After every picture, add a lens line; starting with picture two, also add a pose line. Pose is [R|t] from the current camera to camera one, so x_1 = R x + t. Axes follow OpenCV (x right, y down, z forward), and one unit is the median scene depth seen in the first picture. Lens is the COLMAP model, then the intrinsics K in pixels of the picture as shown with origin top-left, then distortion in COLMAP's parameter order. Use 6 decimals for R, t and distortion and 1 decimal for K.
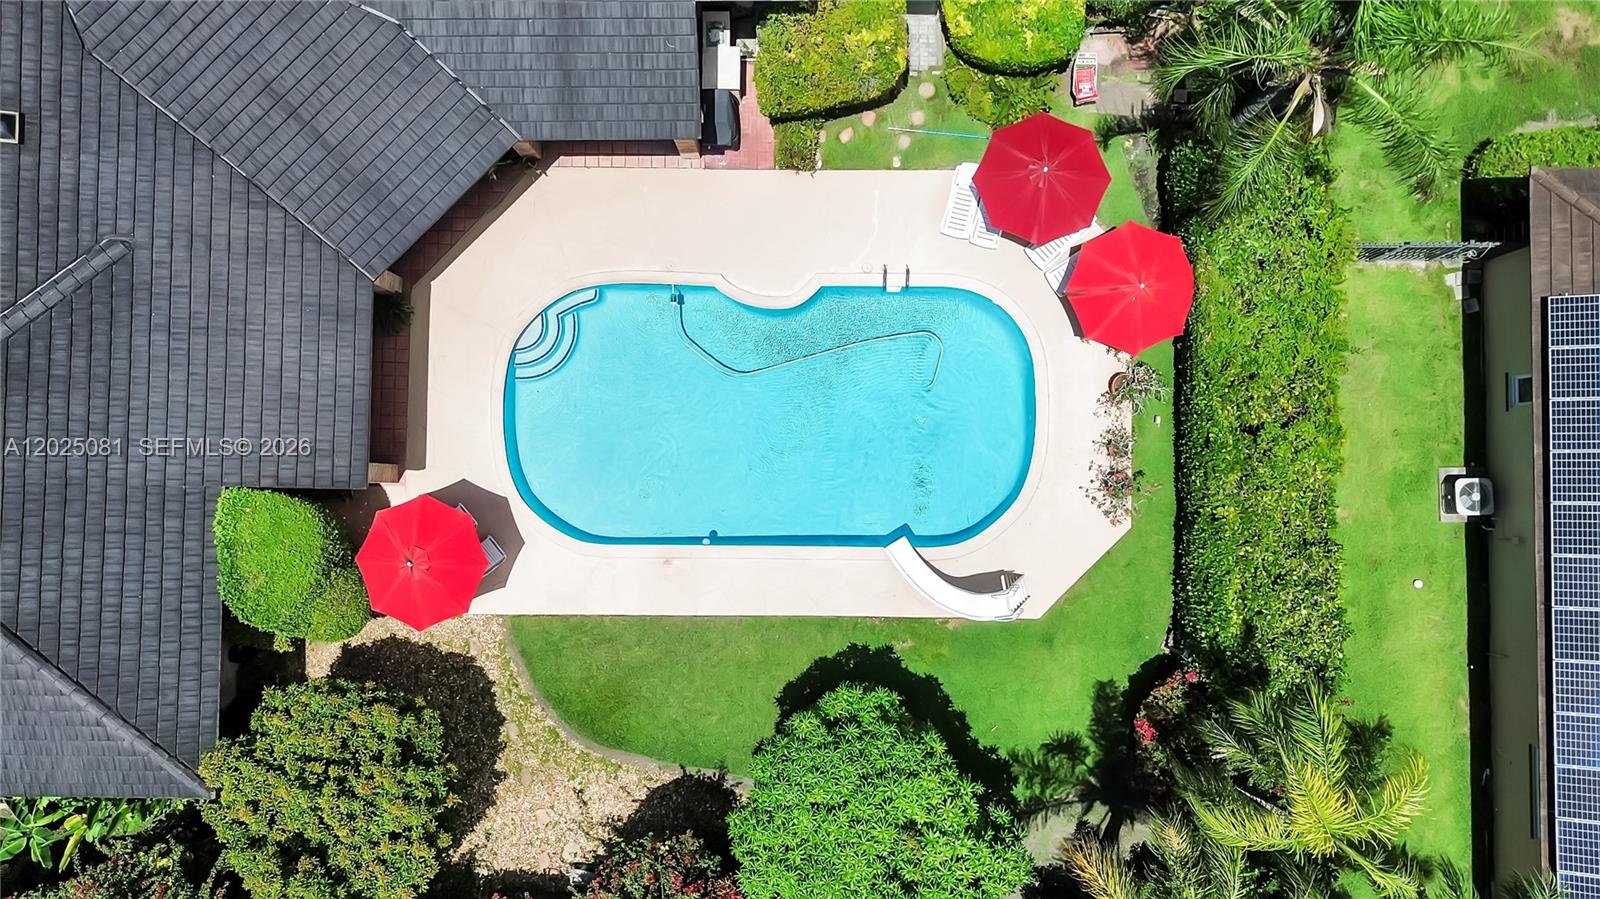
lens RADIAL K [[1126.7, 0, 800.0], [0, 1126.7, 449.5], [0, 0, 1]] dist [0.059866, -0.068124]
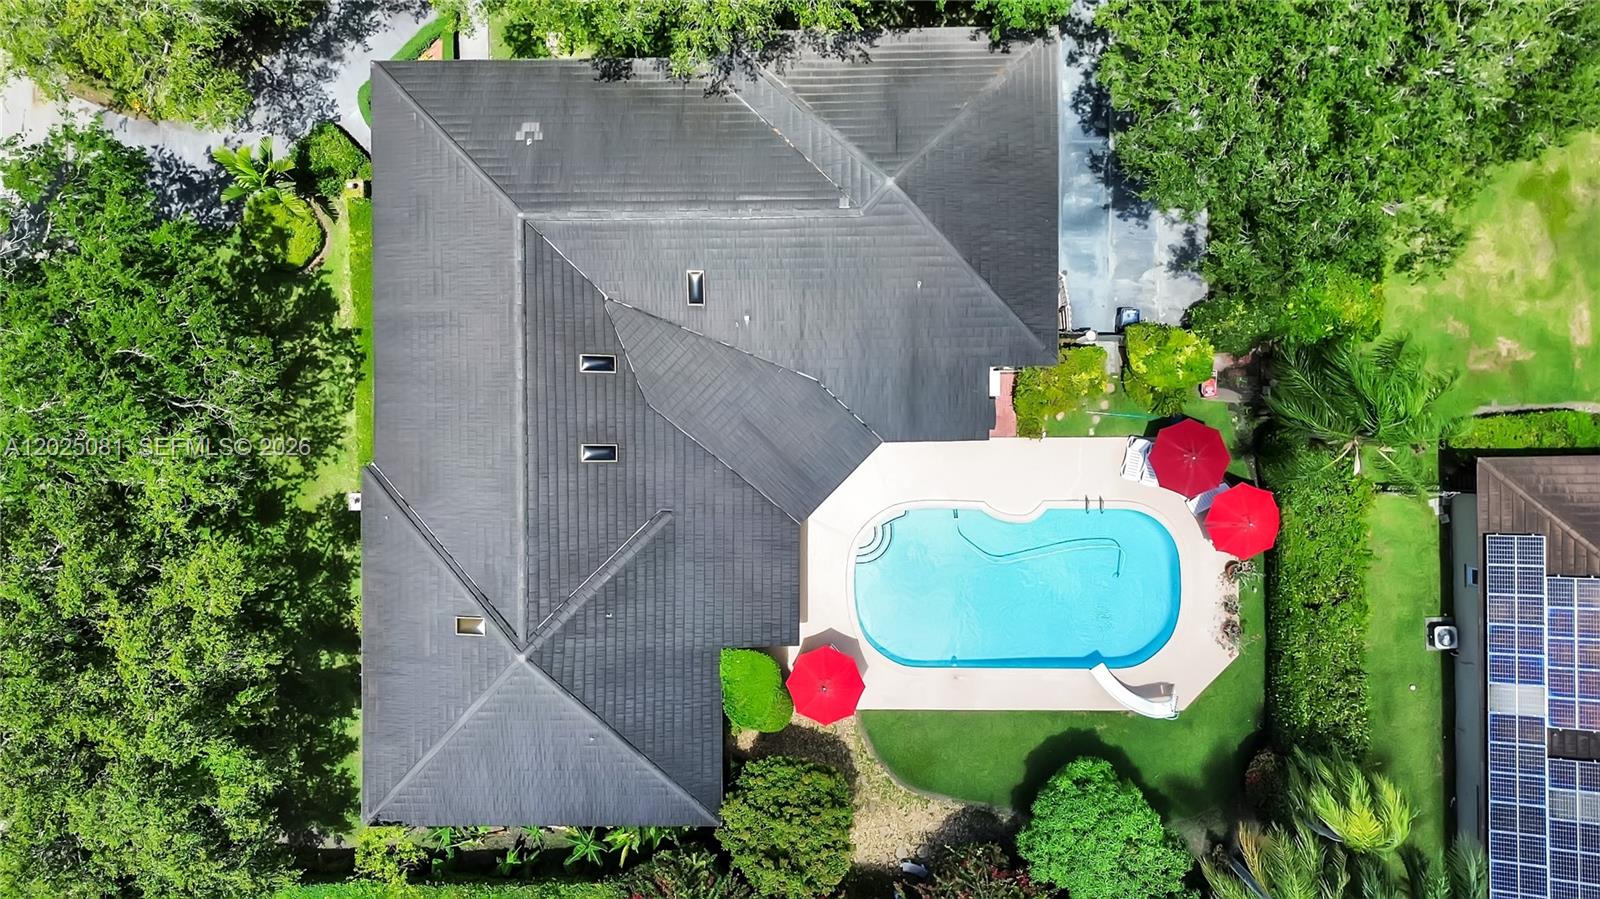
lens RADIAL K [[1126.7, 0, 800.0], [0, 1126.7, 449.5], [0, 0, 1]] dist [0.059866, -0.068124]
pose [[0.999908, -0.013477, -0.001738, -0.373087], [0.013519, 0.999548, 0.026865, -0.310690], [0.001375, -0.026886, 0.999638, -0.711120]]
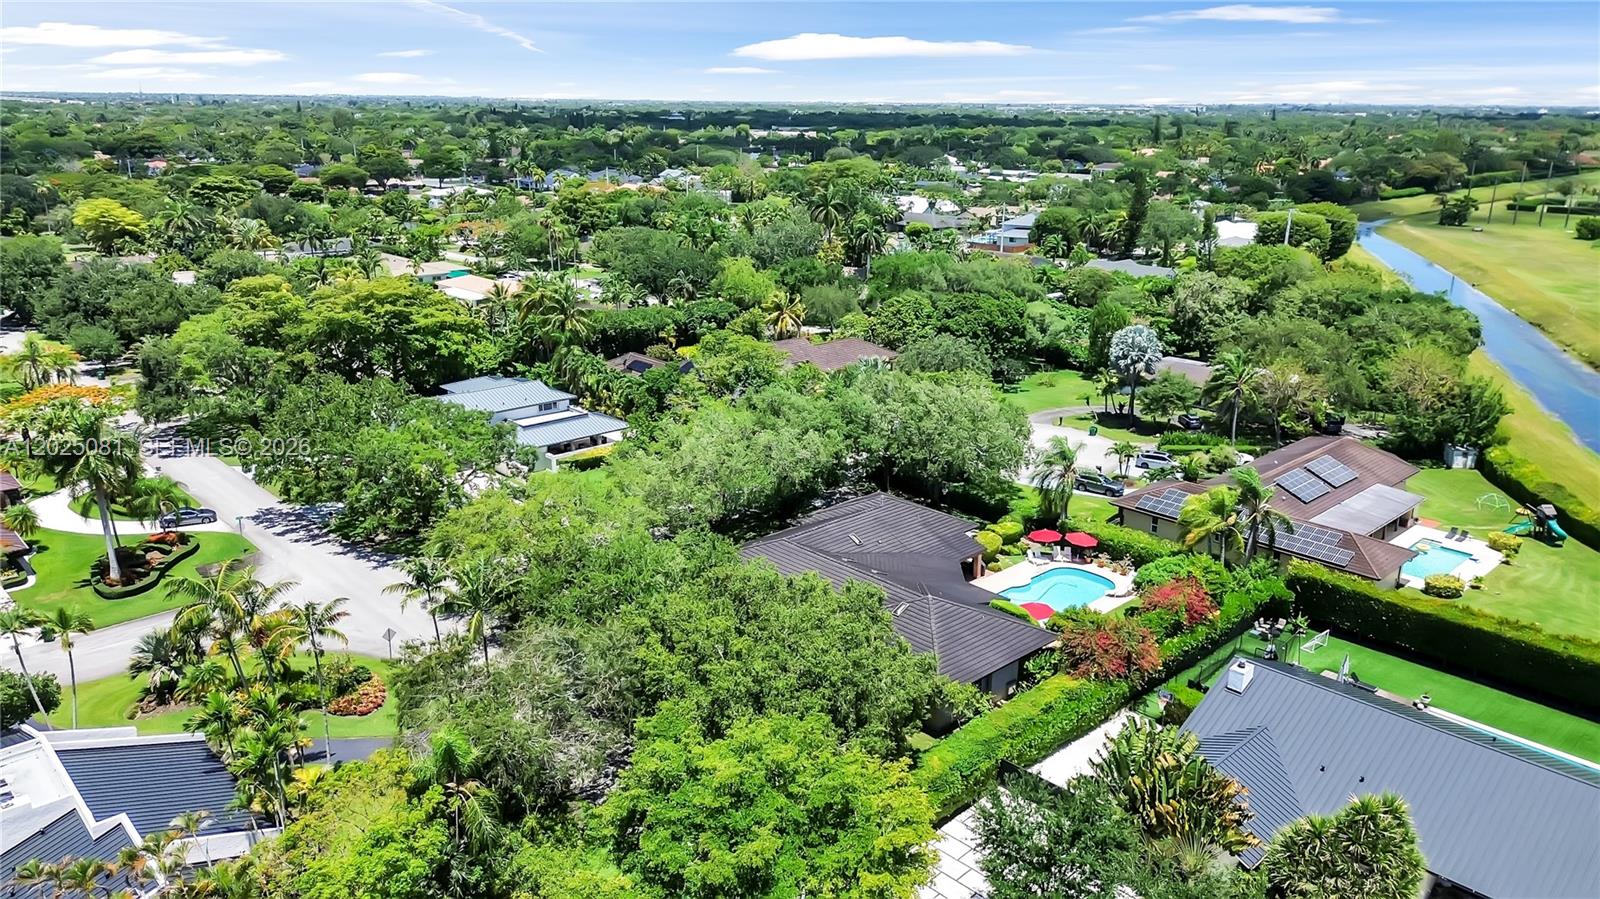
lens RADIAL K [[1126.7, 0, 800.0], [0, 1126.7, 449.5], [0, 0, 1]] dist [0.059866, -0.068124]
pose [[0.719403, -0.168336, 0.673886, -3.144856], [0.692357, 0.251568, -0.676281, 1.842808], [-0.055686, 0.953088, 0.297527, -0.458357]]
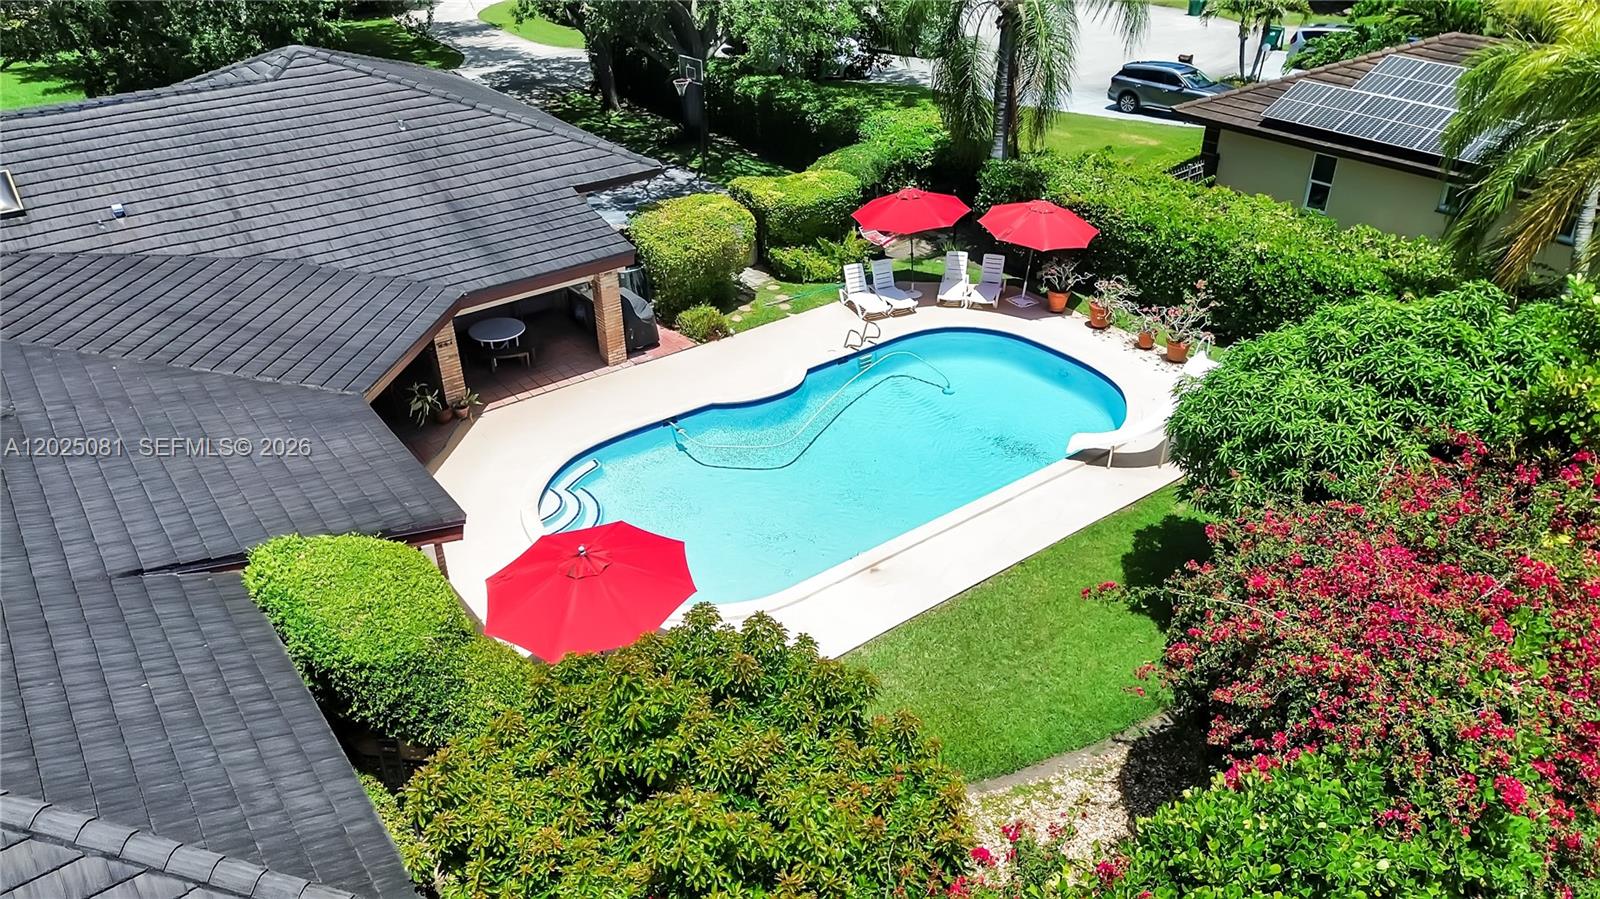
lens RADIAL K [[1126.7, 0, 800.0], [0, 1126.7, 449.5], [0, 0, 1]] dist [0.059866, -0.068124]
pose [[0.792588, -0.298498, 0.531698, -0.563118], [0.609024, 0.430297, -0.666284, 0.564549], [-0.029904, 0.851906, 0.522841, 0.620773]]
